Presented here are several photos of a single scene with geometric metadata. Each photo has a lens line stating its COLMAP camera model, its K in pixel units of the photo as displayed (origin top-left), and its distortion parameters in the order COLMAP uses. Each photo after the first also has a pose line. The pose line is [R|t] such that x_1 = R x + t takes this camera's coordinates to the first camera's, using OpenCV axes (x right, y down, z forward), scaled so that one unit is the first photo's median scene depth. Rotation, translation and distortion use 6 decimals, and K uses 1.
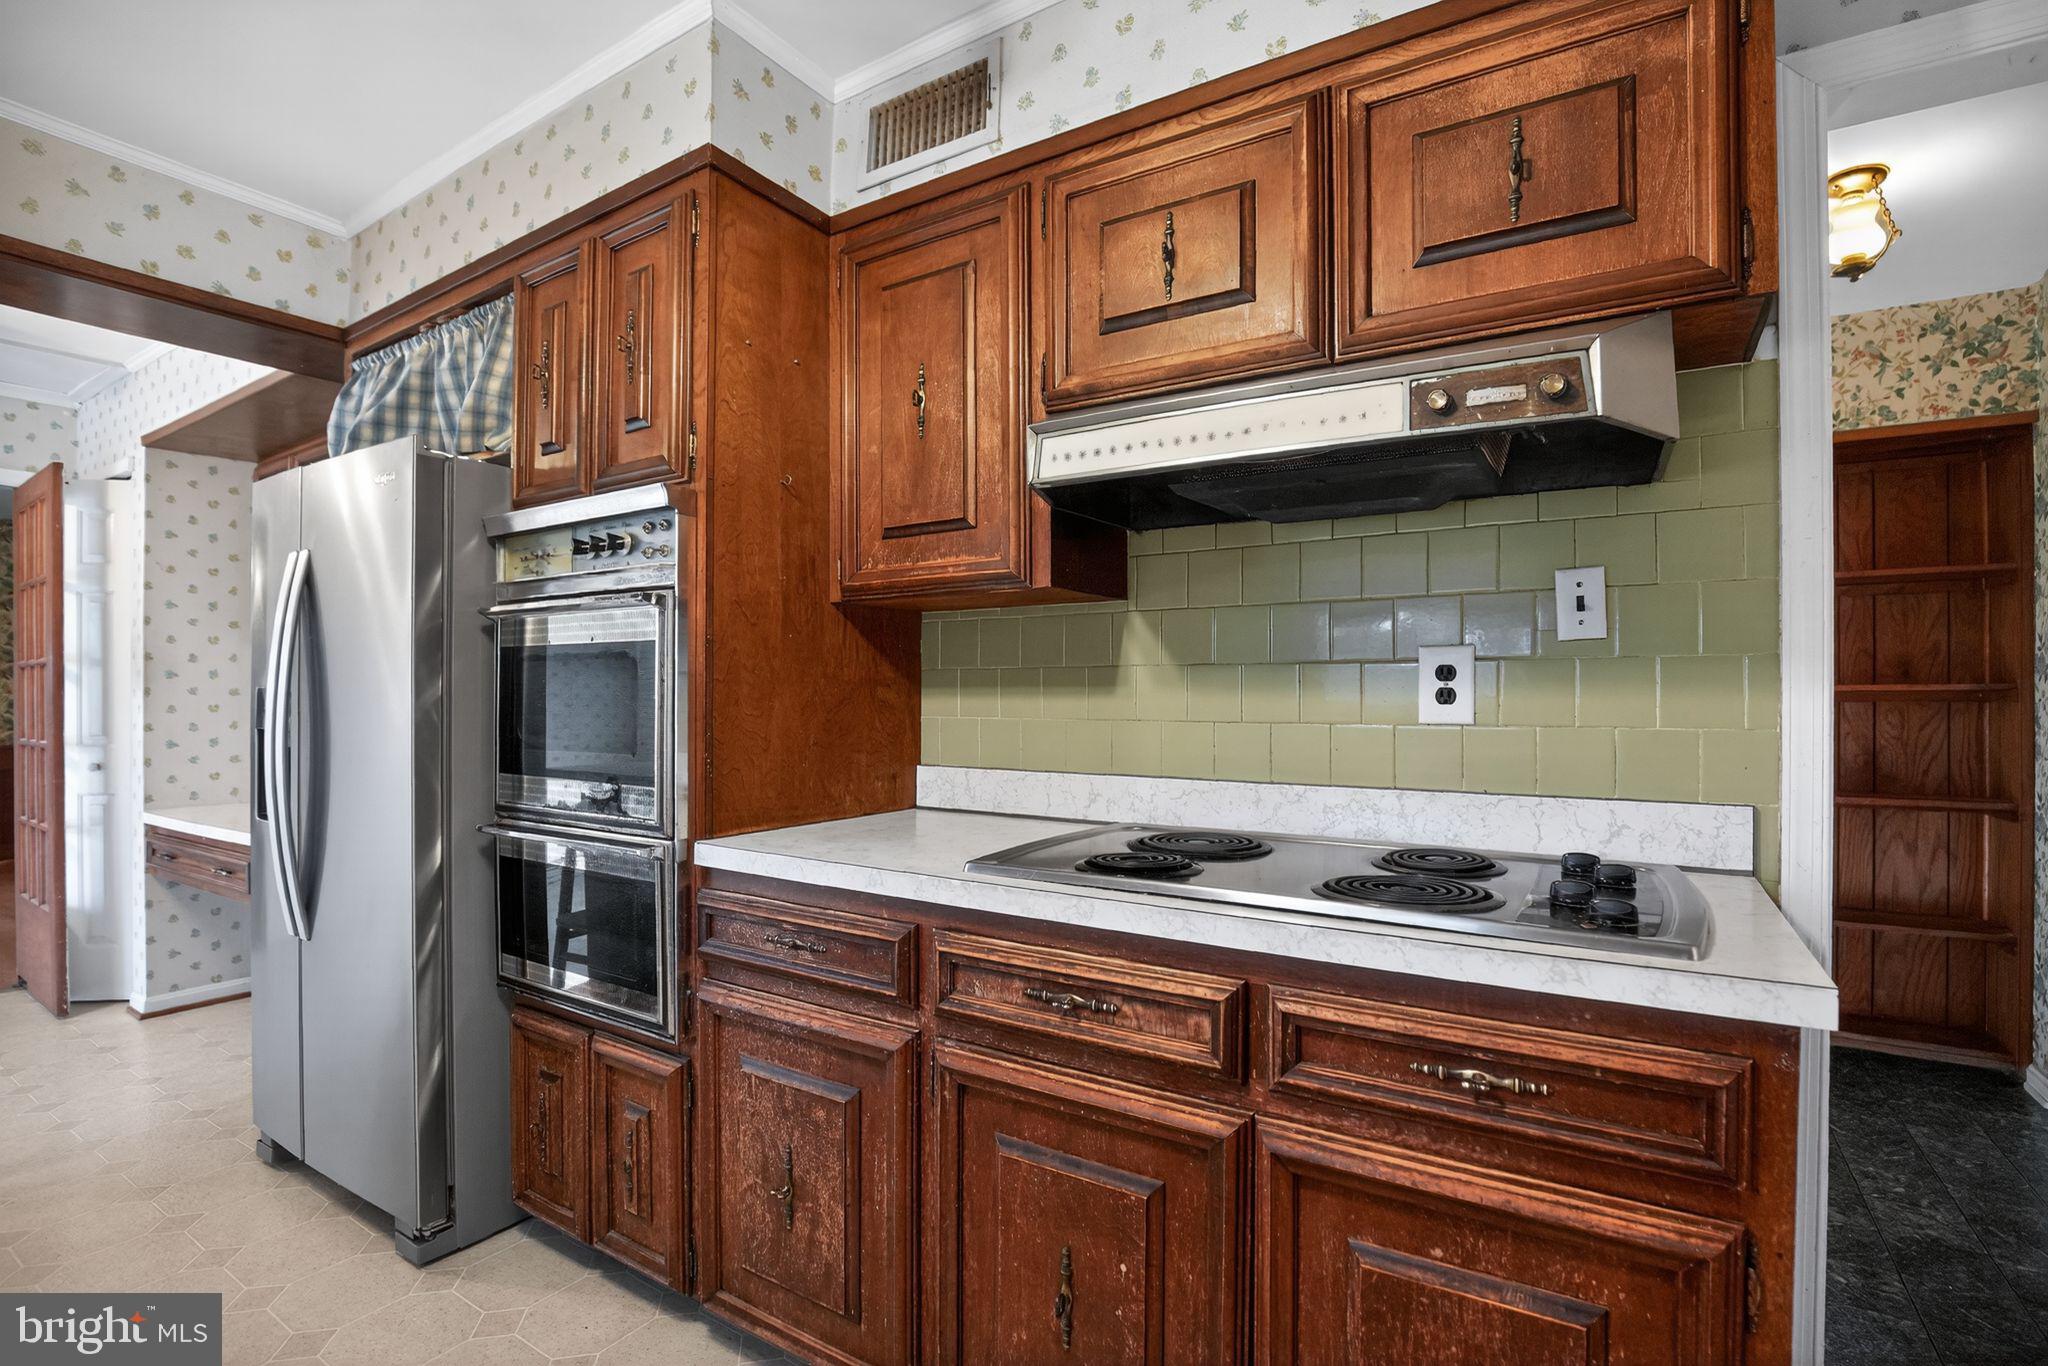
lens RADIAL K [[940.7, 0, 1043.3], [0, 940.7, 690.9], [0, 0, 1]] dist [-0.036431, 0.002703]
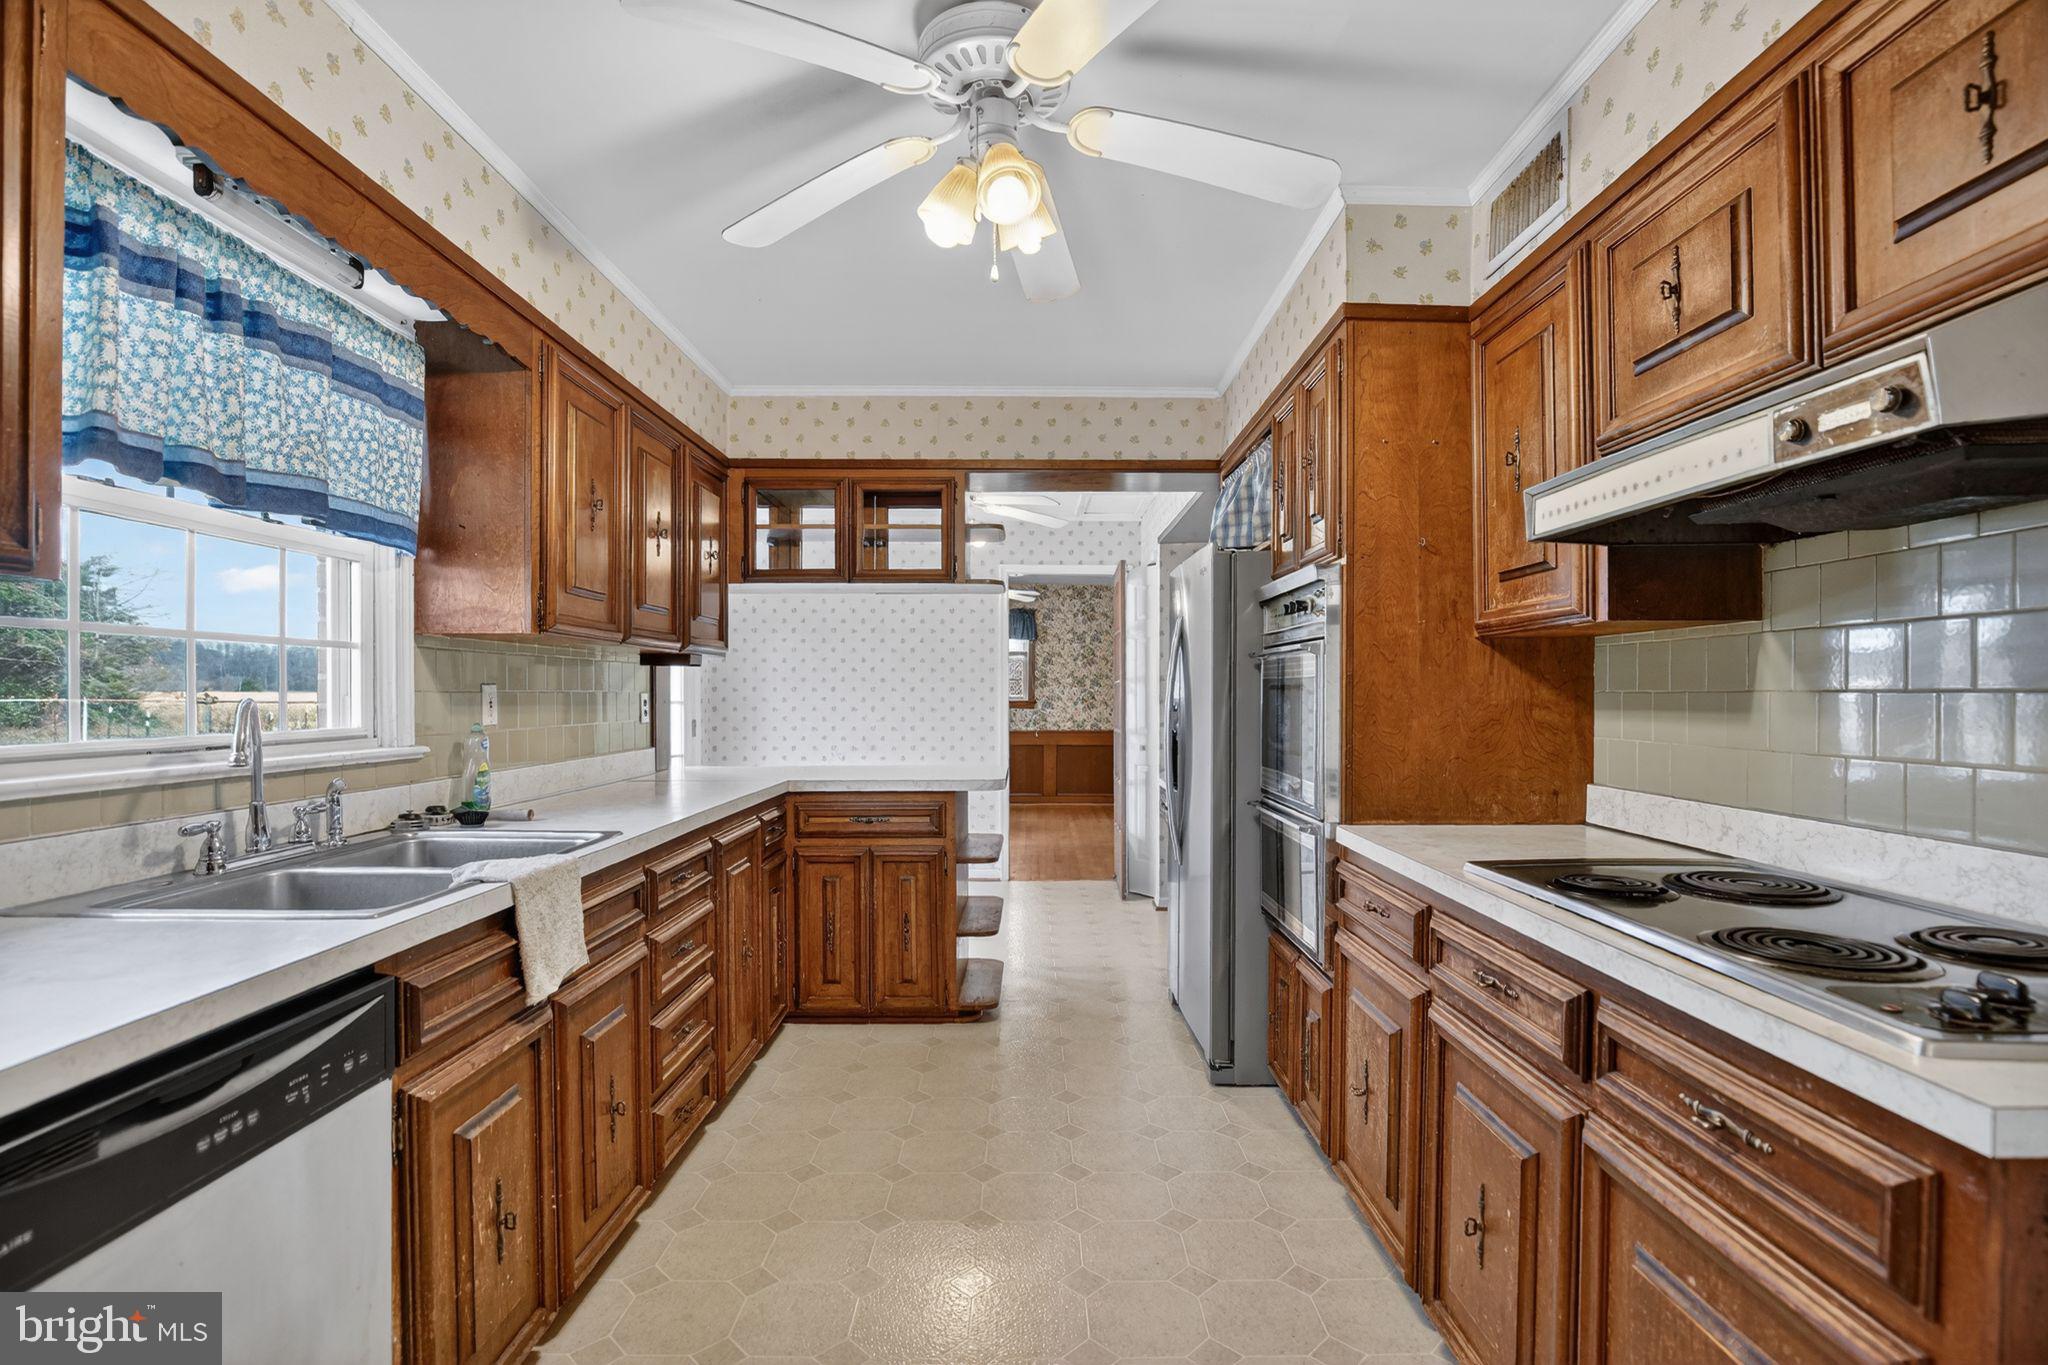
lens RADIAL K [[940.7, 0, 1026.4], [0, 940.7, 688.9], [0, 0, 1]] dist [-0.036431, 0.002703]
pose [[0.532268, -0.005048, -0.846561, 0.499630], [0.003587, 0.999987, -0.003708, -0.030287], [0.846568, -0.001063, 0.532279, -0.097154]]
